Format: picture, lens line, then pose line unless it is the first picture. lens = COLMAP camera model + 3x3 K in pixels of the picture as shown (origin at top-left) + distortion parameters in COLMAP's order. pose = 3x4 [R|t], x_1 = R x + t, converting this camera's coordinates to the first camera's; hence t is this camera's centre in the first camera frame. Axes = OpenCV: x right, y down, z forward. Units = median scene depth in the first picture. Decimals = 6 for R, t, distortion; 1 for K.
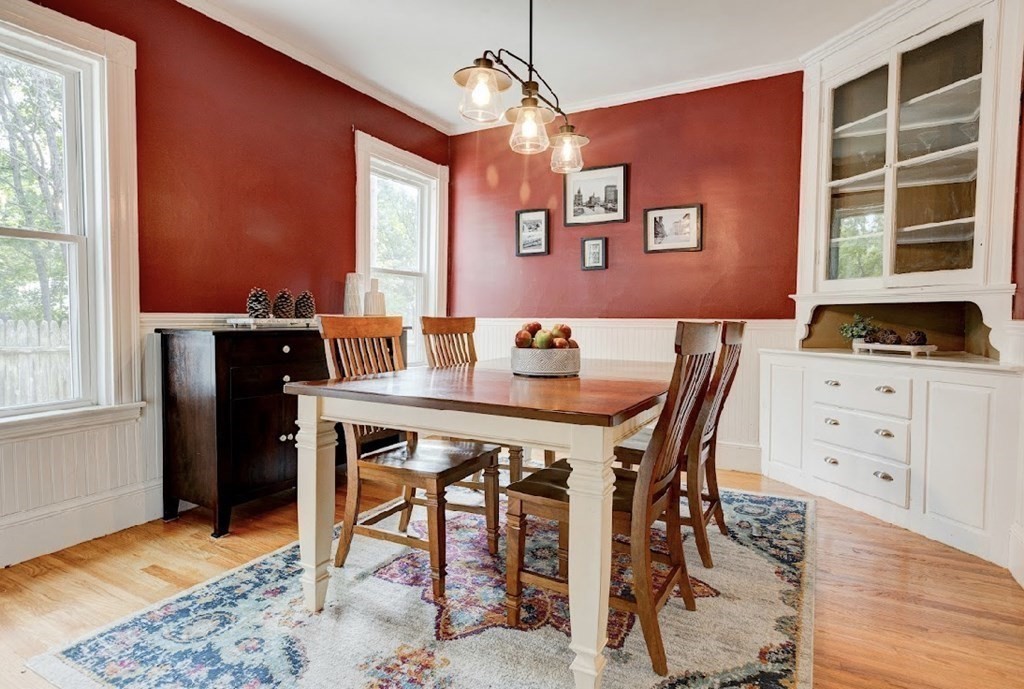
lens RADIAL K [[553.4, 0, 513.6], [0, 553.4, 339.9], [0, 0, 1]] dist [-0.001789, -0.000550]
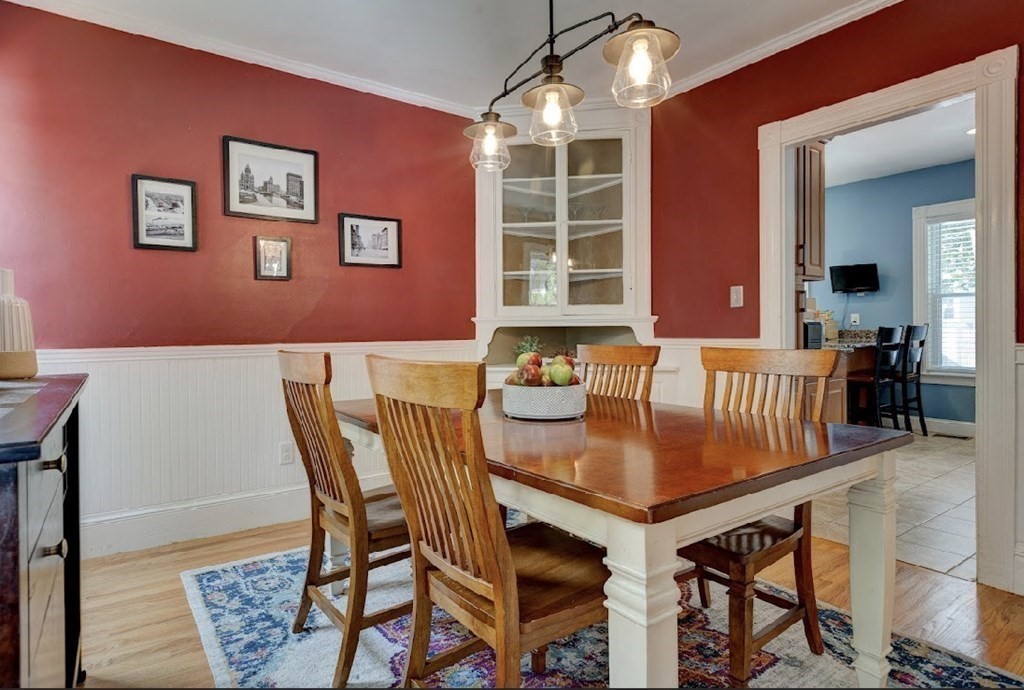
lens RADIAL K [[553.4, 0, 505.6], [0, 553.4, 341.8], [0, 0, 1]] dist [-0.001789, -0.000550]
pose [[0.437406, -0.023310, 0.898962, -0.420430], [0.050090, 0.998744, 0.001525, -0.028576], [-0.897868, 0.044362, 0.438024, 0.412853]]
